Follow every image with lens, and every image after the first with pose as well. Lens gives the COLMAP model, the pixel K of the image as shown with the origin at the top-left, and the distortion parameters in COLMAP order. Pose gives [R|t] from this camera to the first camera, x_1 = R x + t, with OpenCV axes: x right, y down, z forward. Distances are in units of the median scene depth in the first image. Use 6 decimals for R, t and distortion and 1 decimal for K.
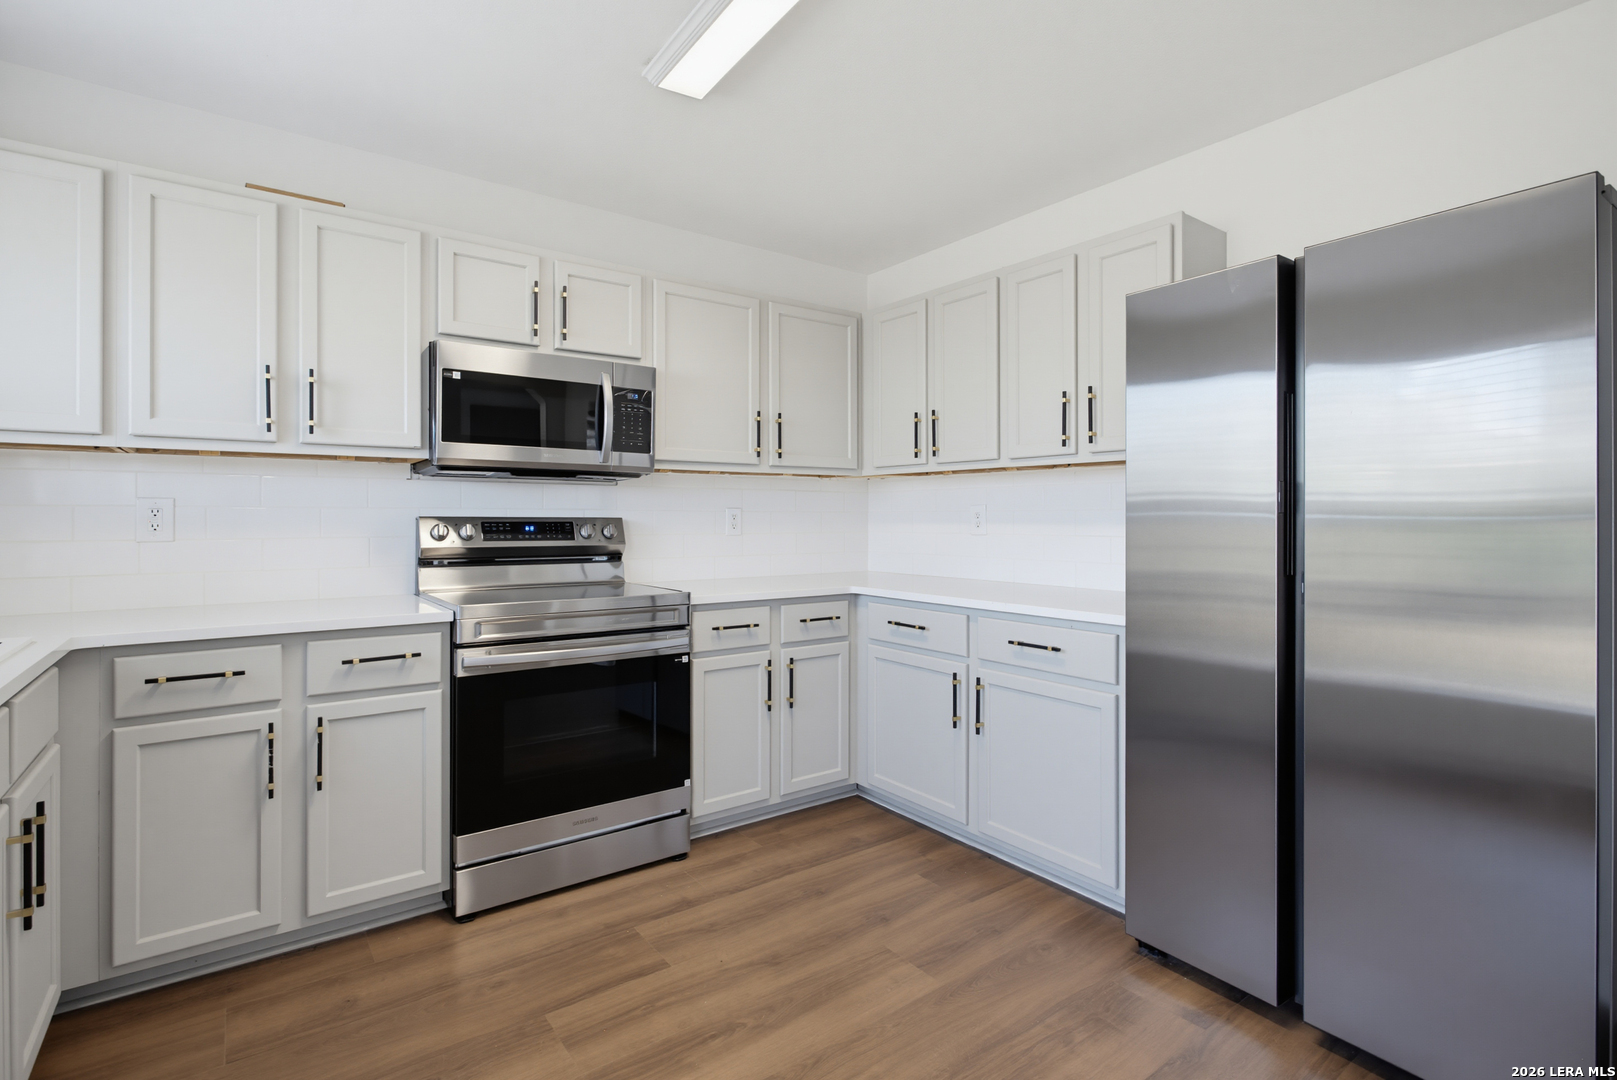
lens RADIAL K [[776.8, 0, 811.0], [0, 776.8, 515.1], [0, 0, 1]] dist [-0.002164, -0.000066]
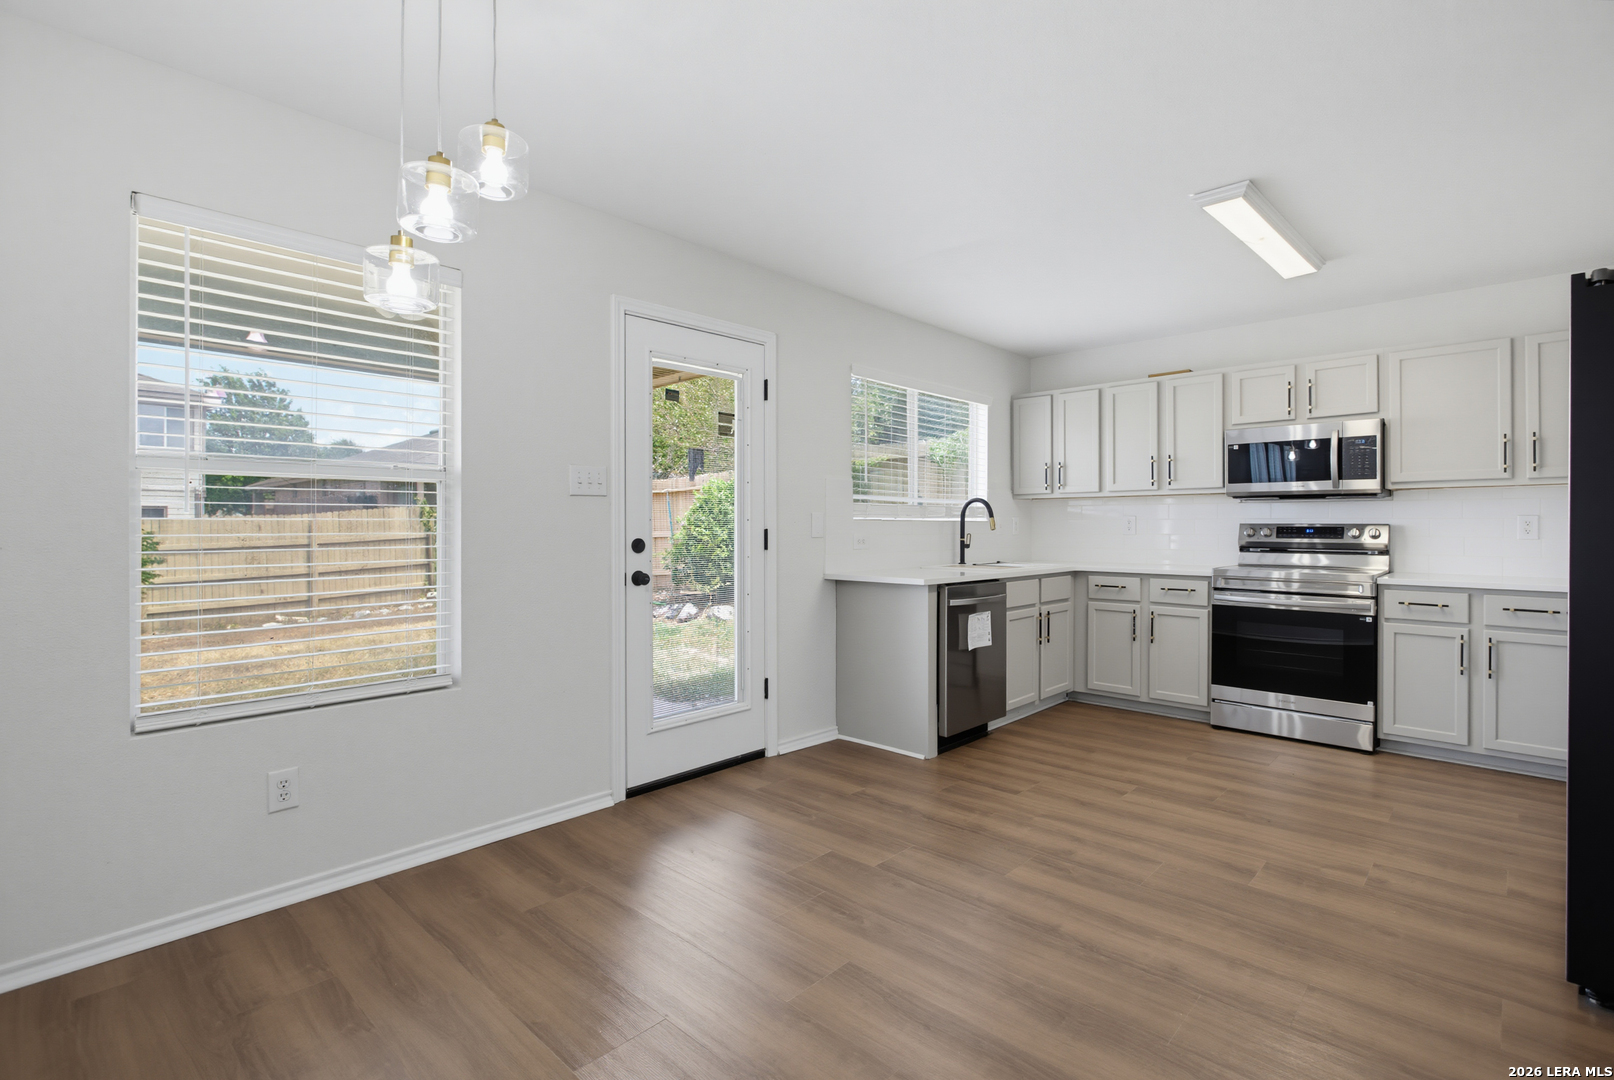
lens RADIAL K [[761.9, 0, 808.8], [0, 761.9, 528.0], [0, 0, 1]] dist [-0.002725, 0.000040]
pose [[0.174212, 0.002812, -0.984704, 1.072626], [0.004749, 0.999982, 0.003696, 0.000924], [0.984697, -0.005321, 0.174195, -0.299021]]
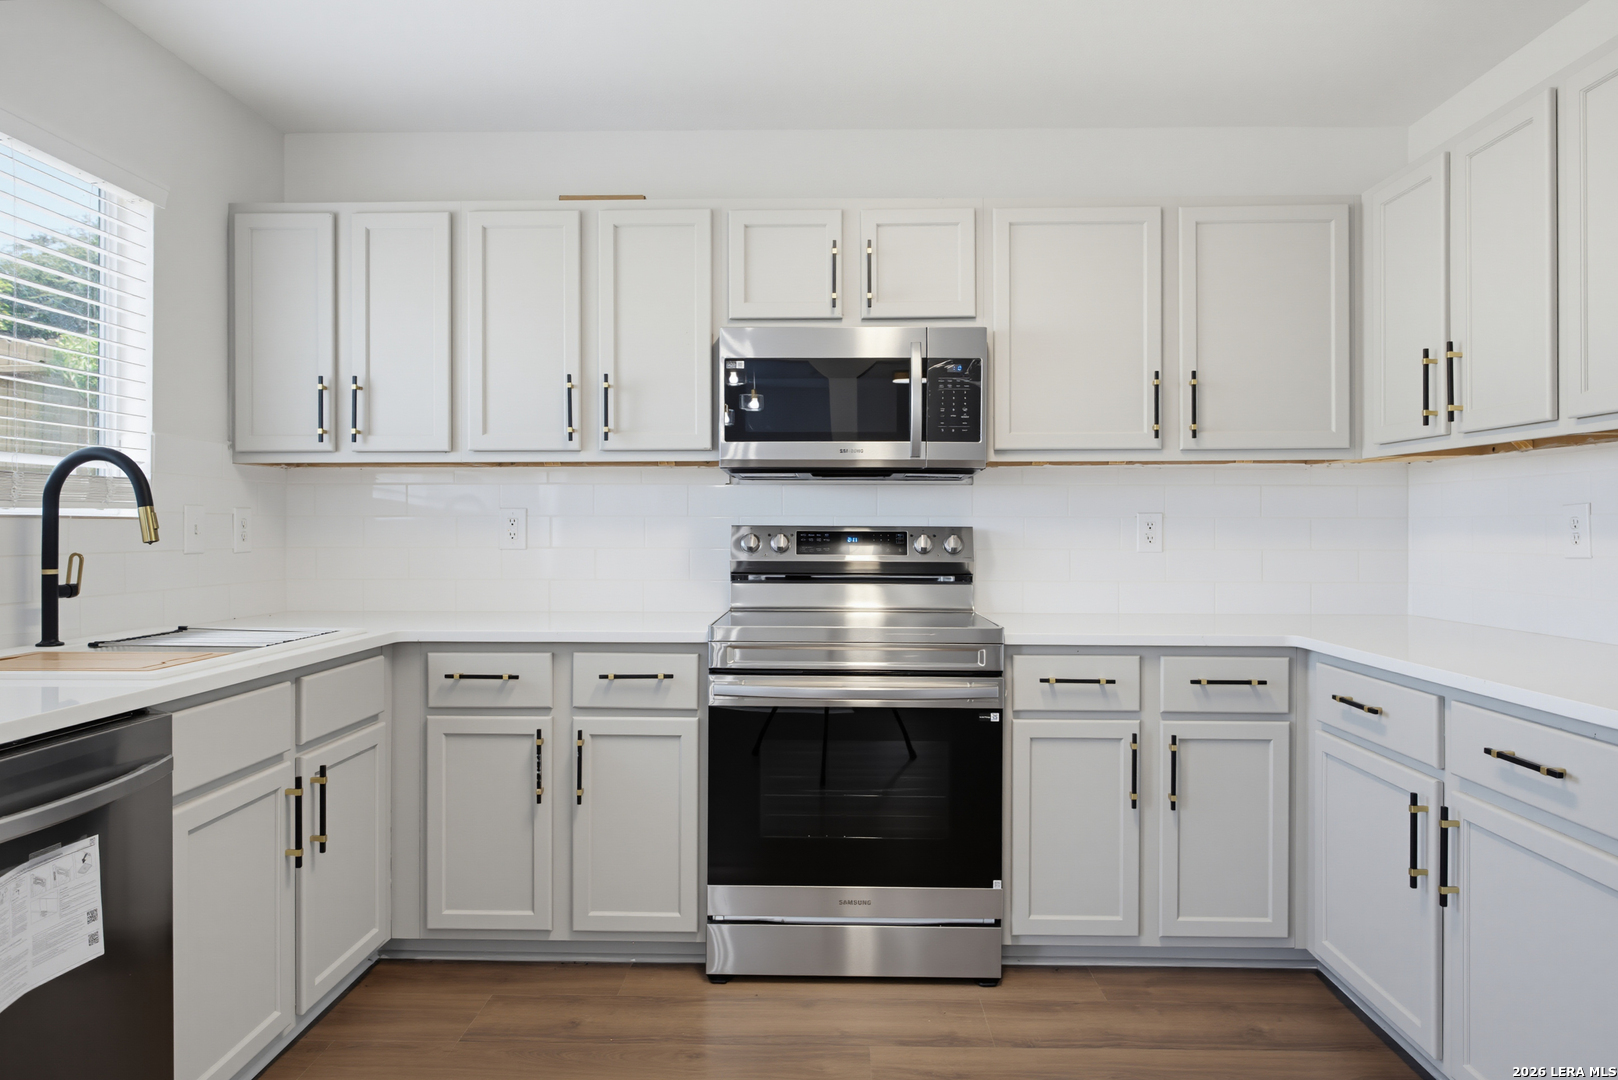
lens RADIAL K [[1037.1, 0, 814.2], [0, 1037.1, 530.2], [0, 0, 1]] dist [-0.001731, -0.006763]
pose [[0.788582, 0.001908, -0.614927, 0.309165], [0.002073, 0.999981, 0.005761, 0.000685], [0.614926, -0.005818, 0.788563, 0.114282]]
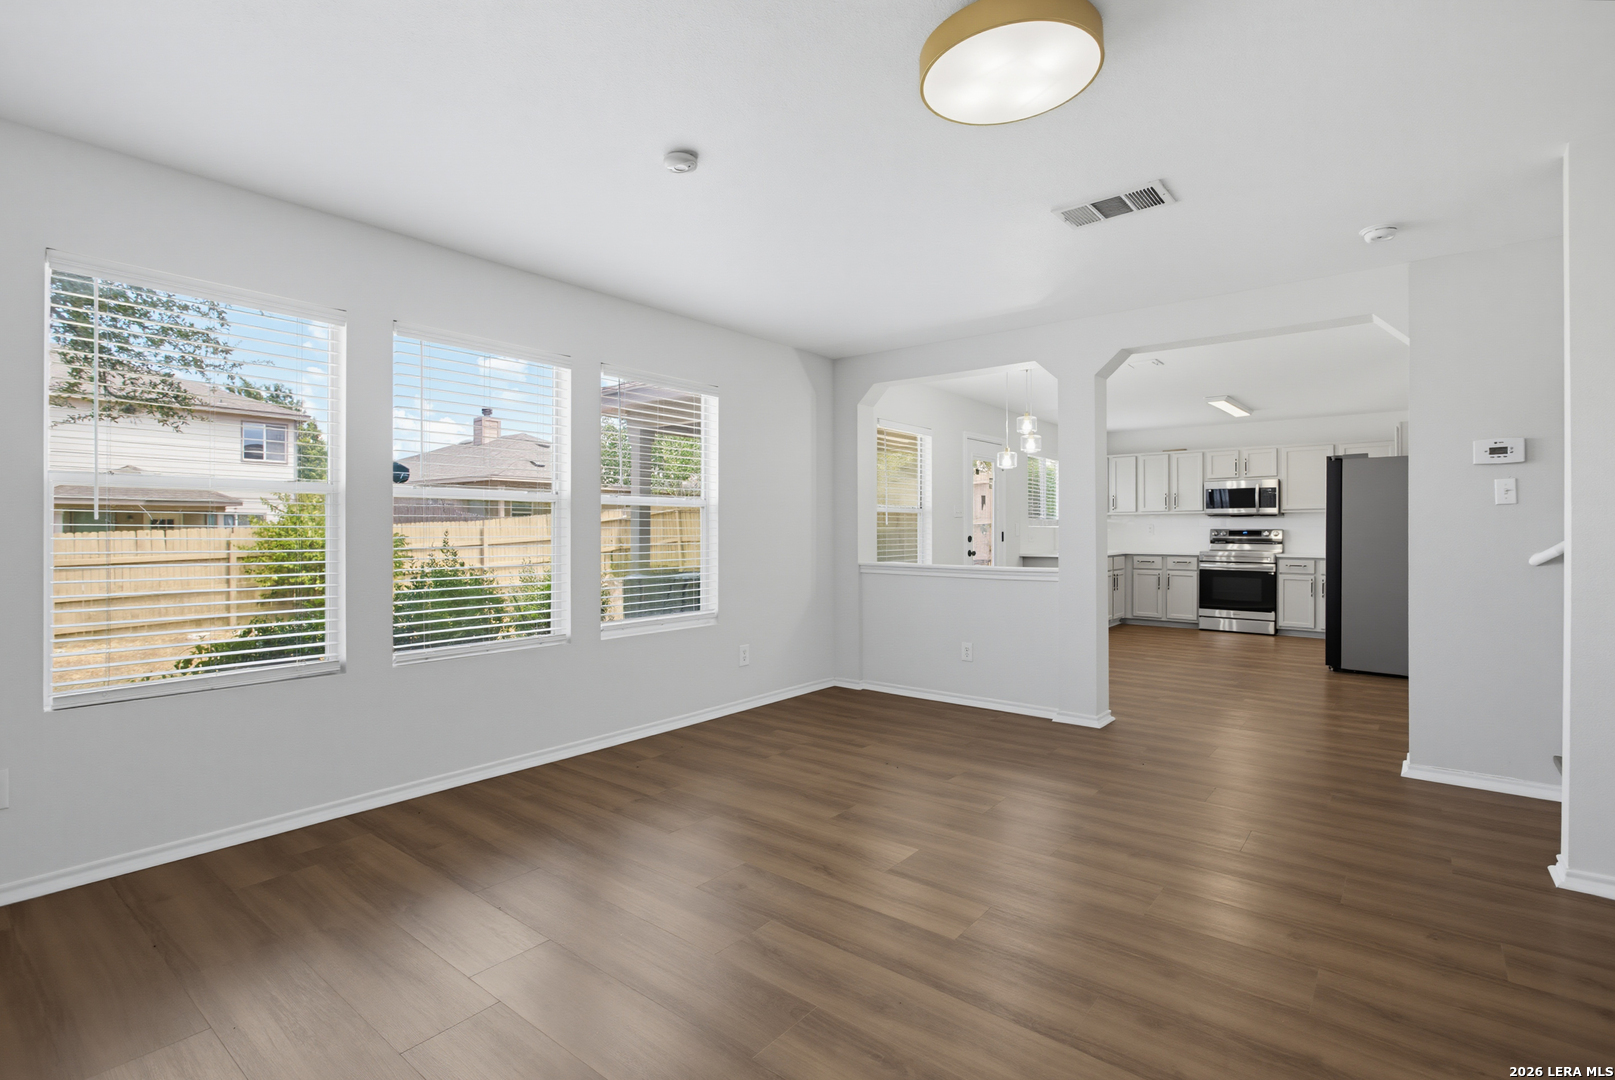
lens RADIAL K [[755.1, 0, 808.7], [0, 755.1, 535.6], [0, 0, 1]] dist [-0.000217, 0.000042]
pose [[0.248365, 0.006194, -0.968647, 2.362849], [0.005529, 0.999954, 0.007812, -0.005078], [0.968651, -0.007296, 0.248319, -1.613215]]
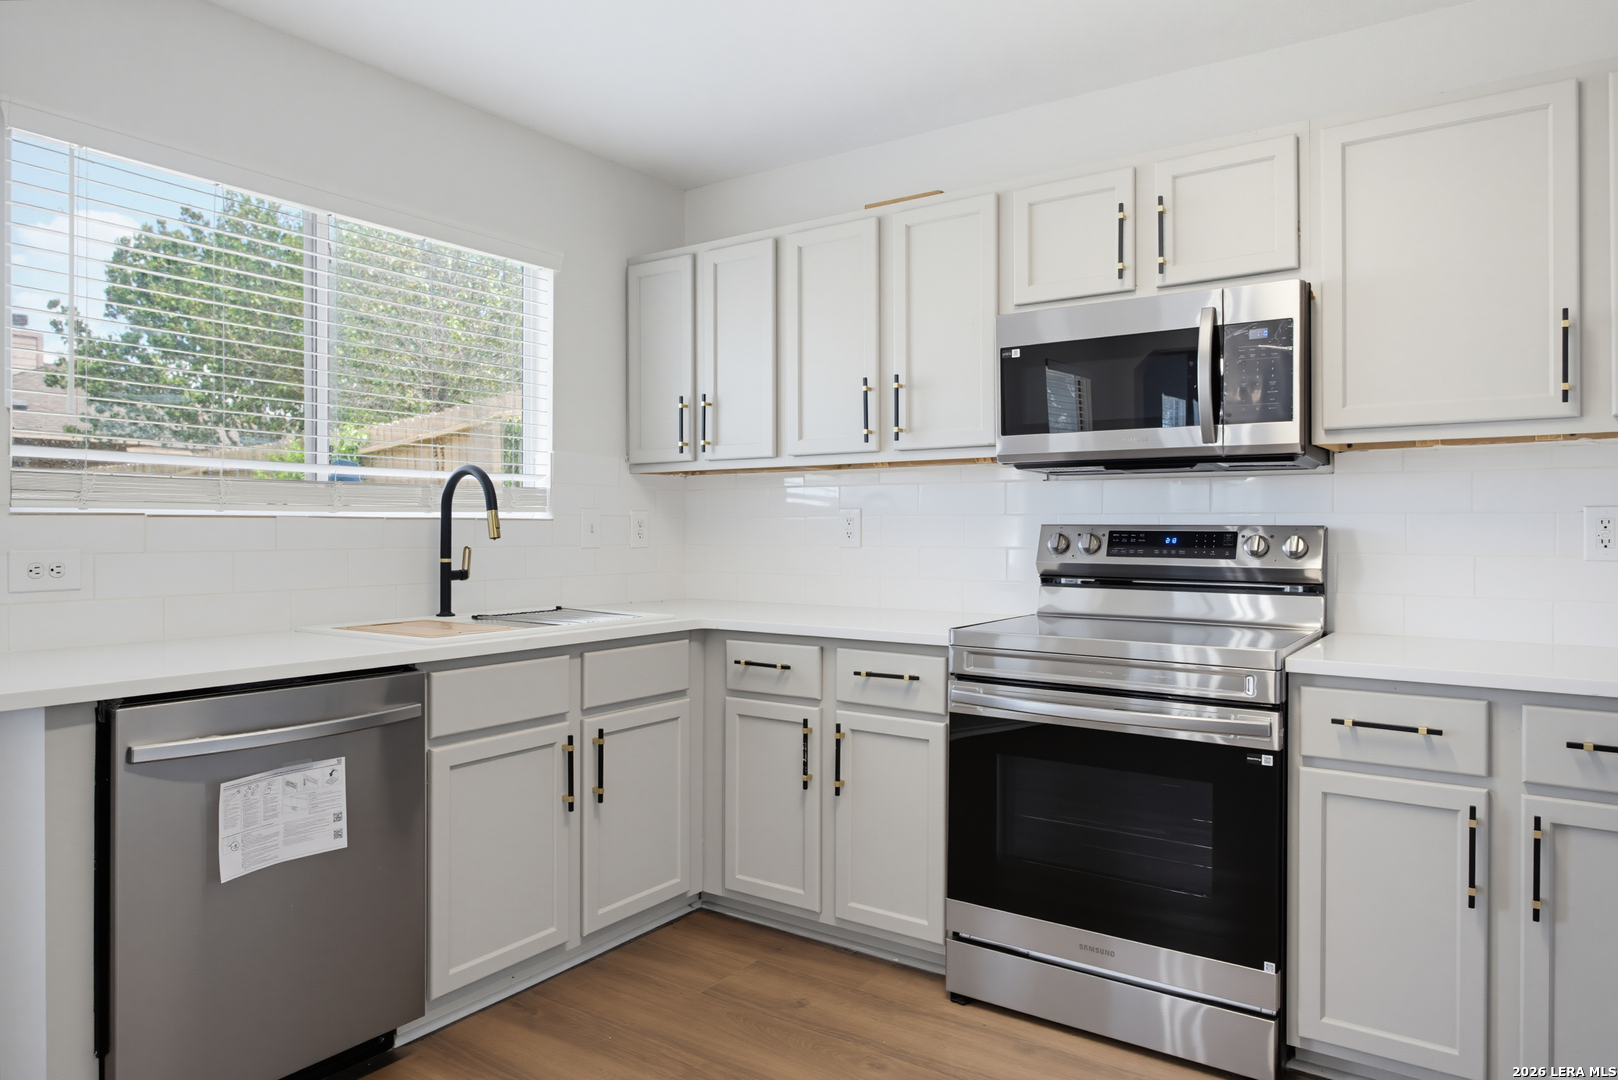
lens RADIAL K [[1037.1, 0, 814.2], [0, 1037.1, 530.2], [0, 0, 1]] dist [-0.001731, -0.006763]
pose [[0.318123, 0.002665, -0.948046, 0.484019], [0.003845, 0.999984, 0.004101, 0.002444], [0.948042, -0.004950, 0.318108, 0.412712]]
